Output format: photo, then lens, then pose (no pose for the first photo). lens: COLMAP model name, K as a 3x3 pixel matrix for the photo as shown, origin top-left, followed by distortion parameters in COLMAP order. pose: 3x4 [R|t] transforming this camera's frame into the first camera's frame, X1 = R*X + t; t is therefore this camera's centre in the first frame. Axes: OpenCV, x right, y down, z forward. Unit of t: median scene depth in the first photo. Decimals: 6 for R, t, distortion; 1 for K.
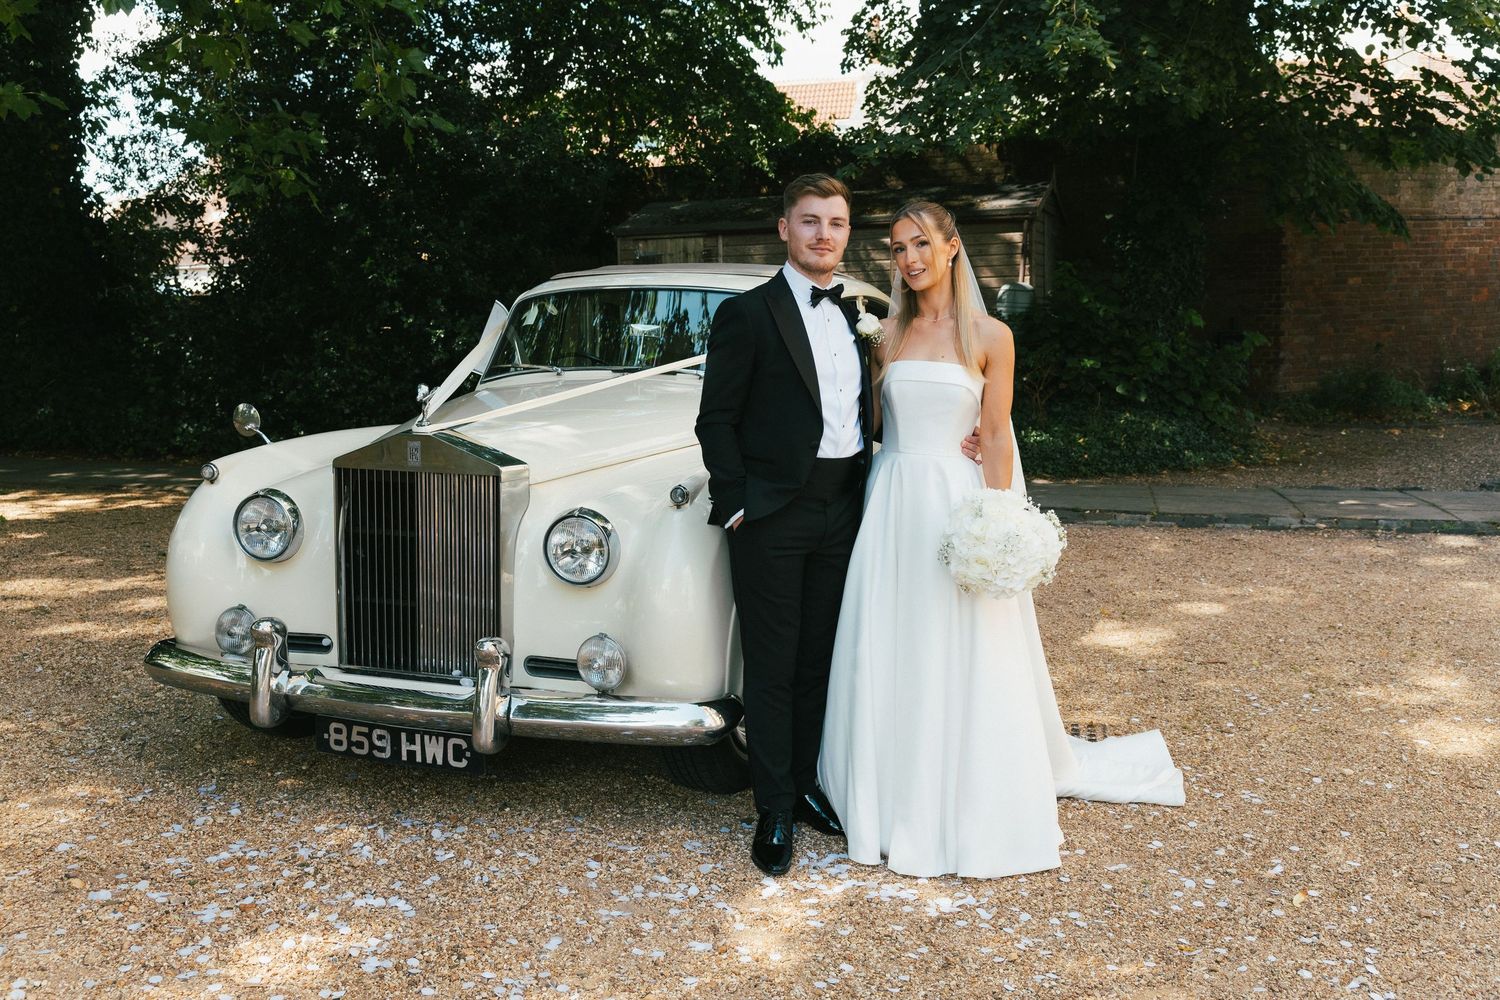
lens RADIAL K [[1395.8, 0, 750.0], [0, 1395.8, 500.0], [0, 0, 1]] dist [-0.015786, -0.014573]
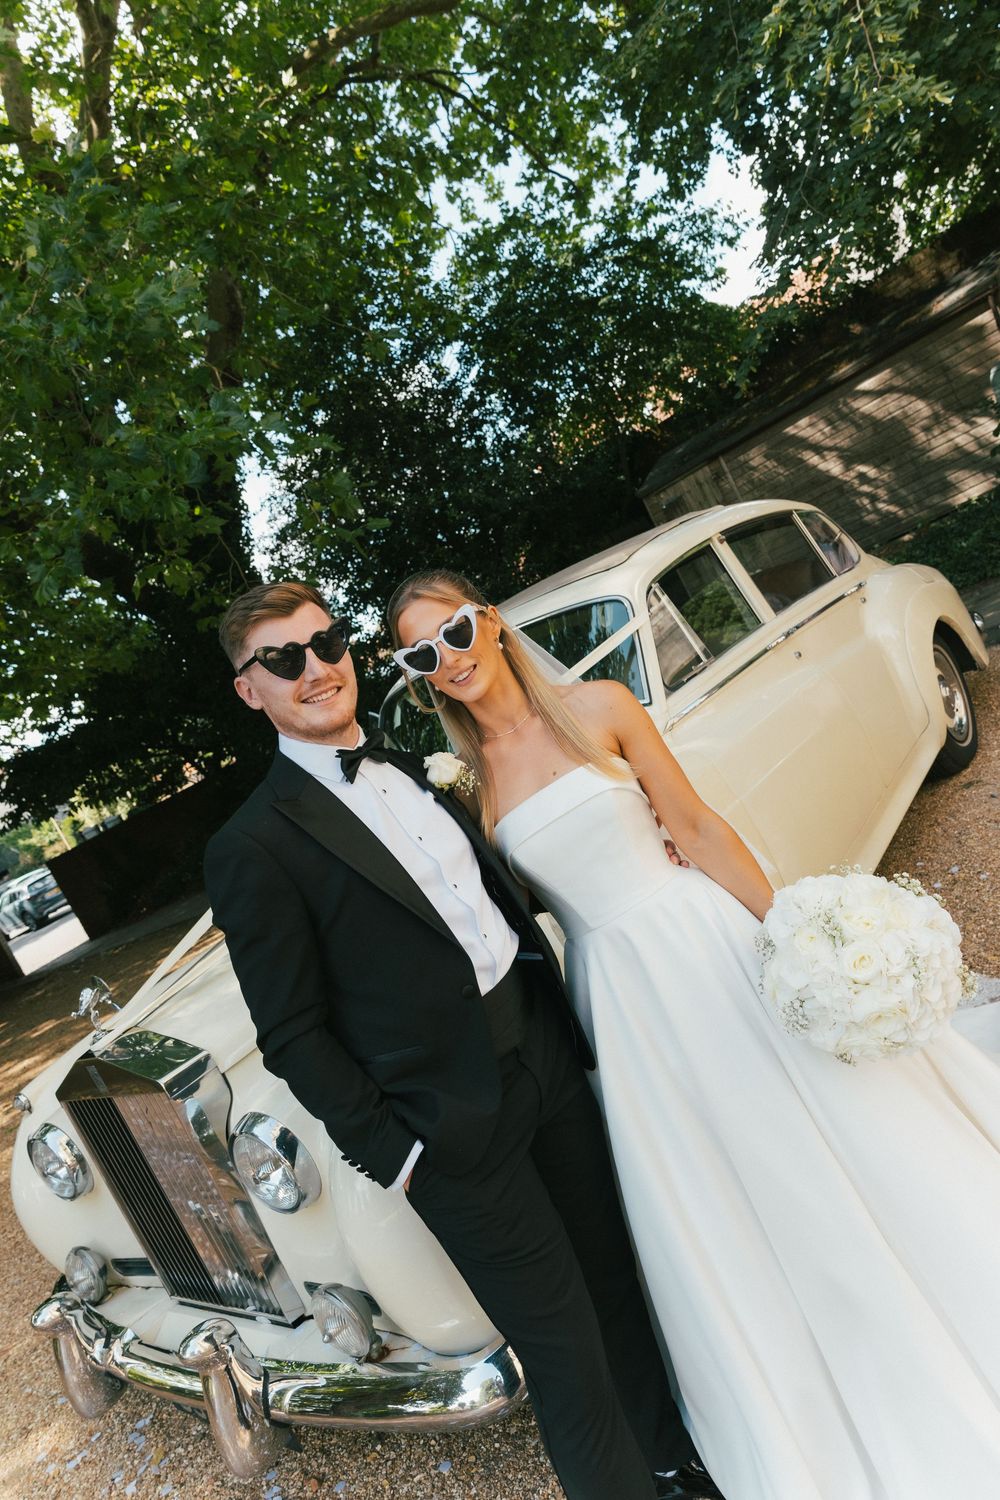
lens RADIAL K [[1001.3, 0, 500.0], [0, 1001.3, 750.0], [0, 0, 1]] dist [0.018810, -0.057788]
pose [[0.837230, -0.370639, -0.402084, 0.264203], [0.398637, 0.916982, -0.015216, -0.110834], [0.374344, -0.147546, 0.915476, 0.583033]]
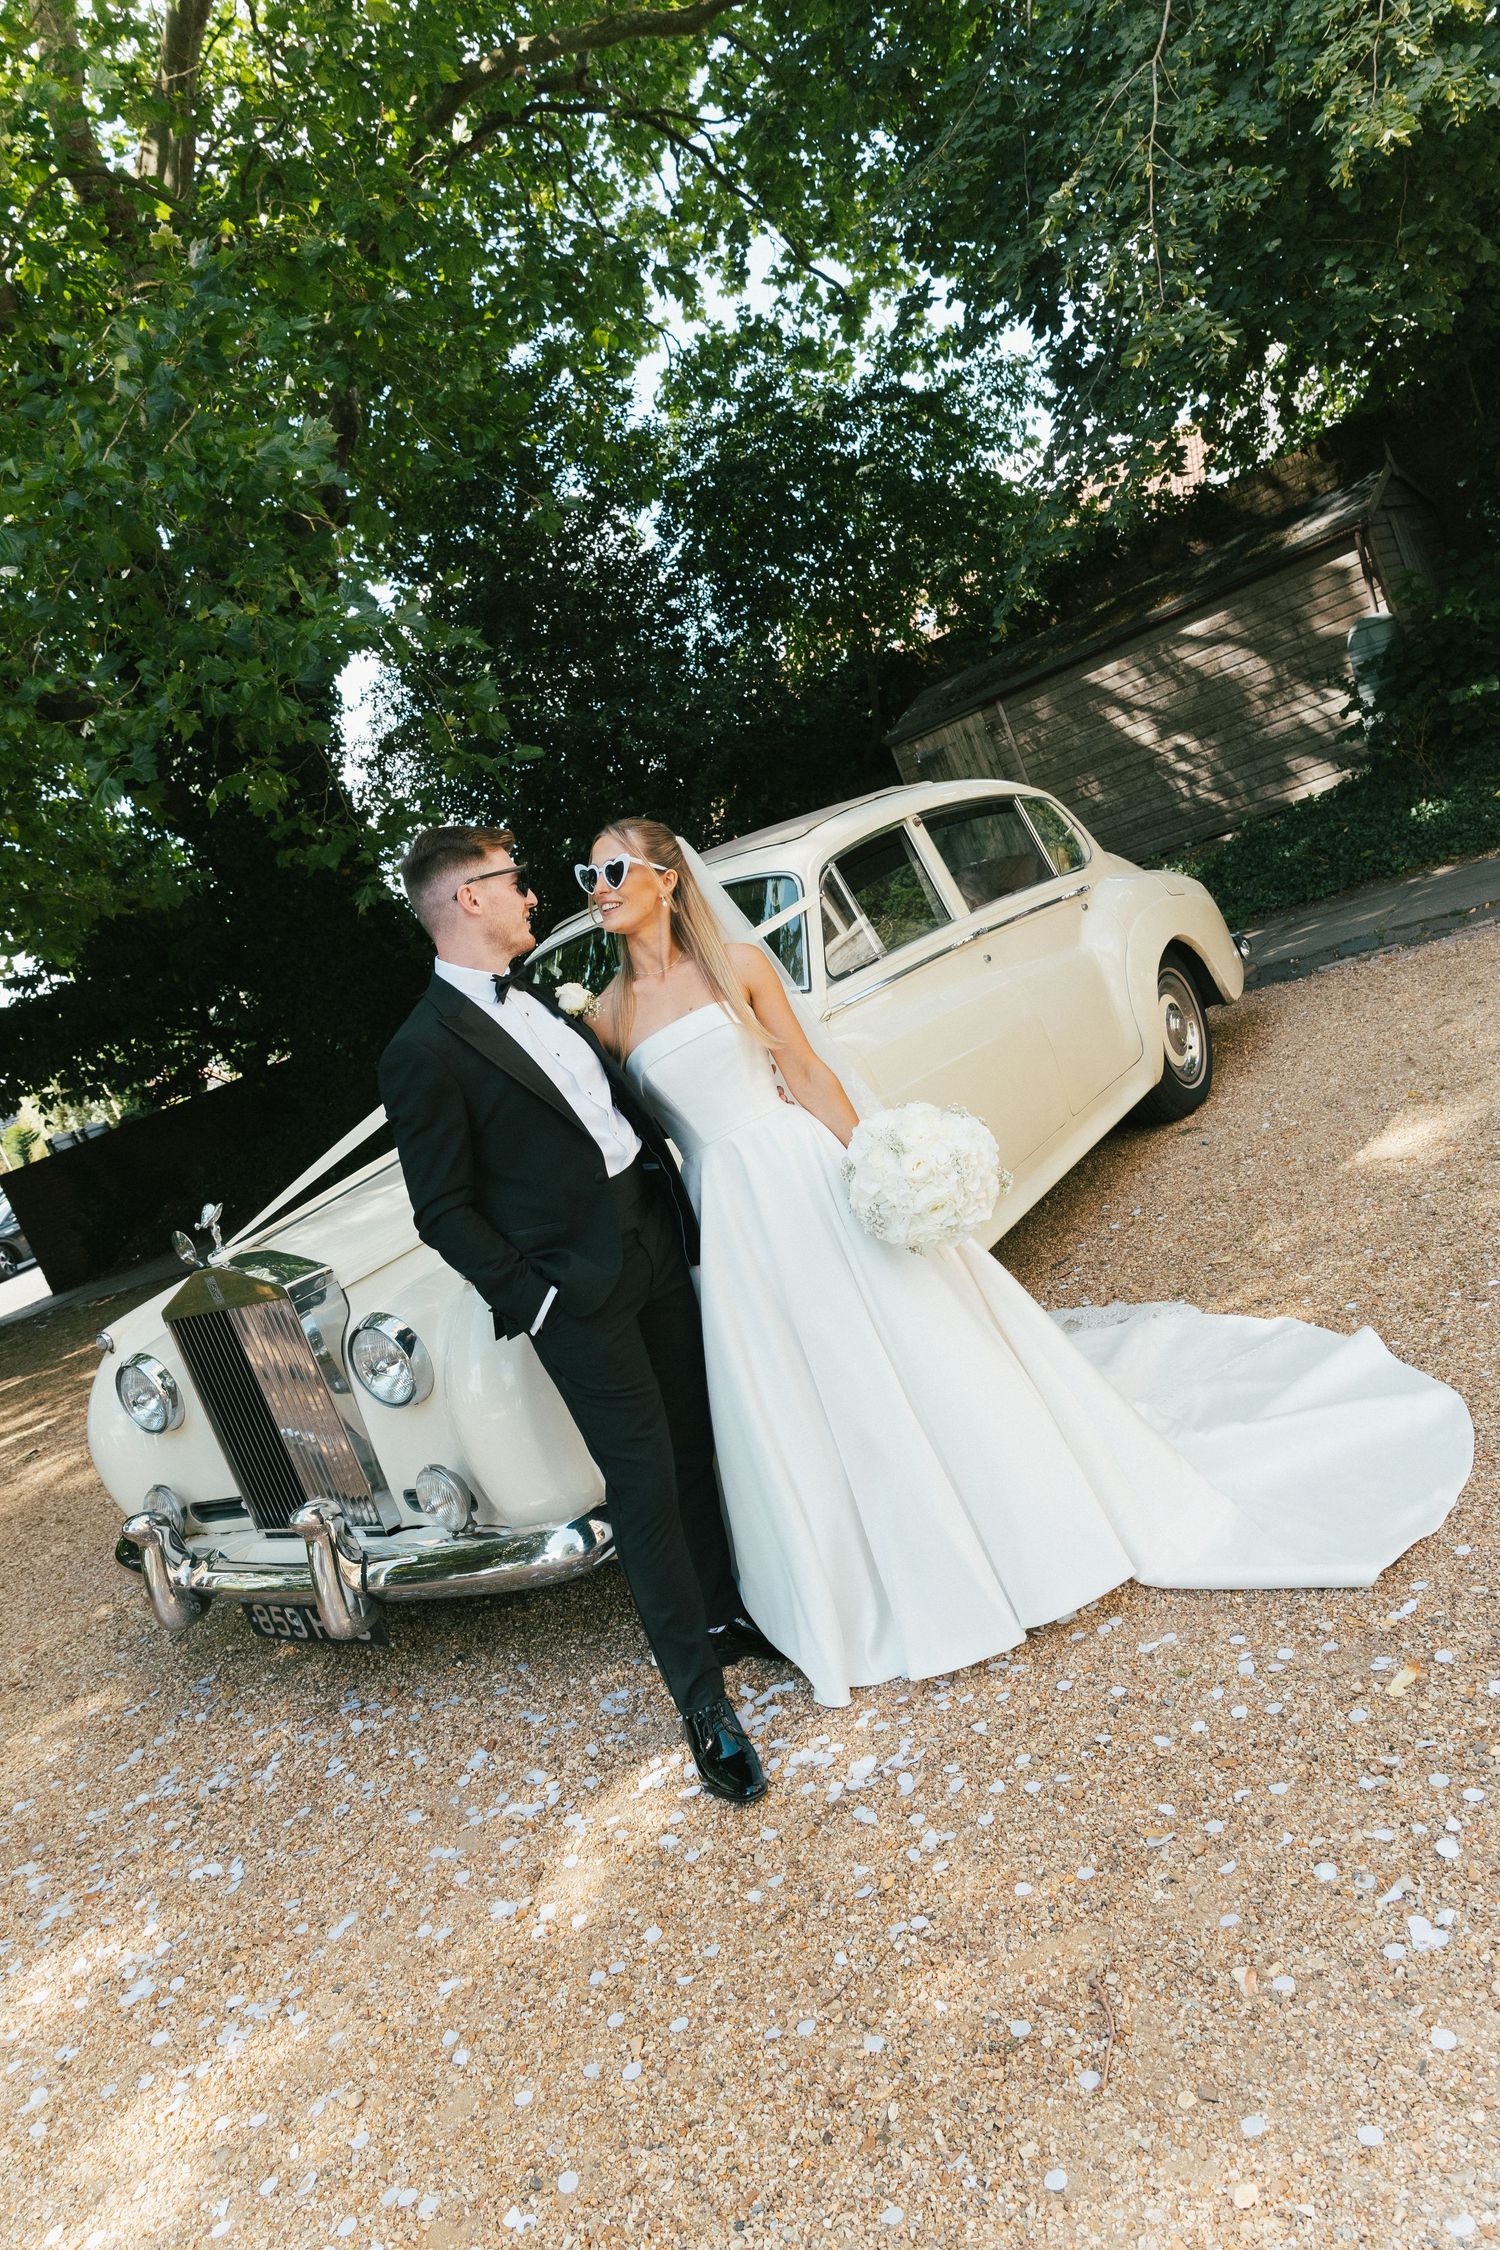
lens RADIAL K [[1502.0, 0, 750.0], [0, 1502.0, 1125.0], [0, 0, 1]] dist [0.018810, -0.057788]
pose [[0.887708, -0.282341, -0.363673, 0.404229], [0.311197, 0.950091, 0.022004, -0.049144], [0.339310, -0.132707, 0.931267, 0.276389]]
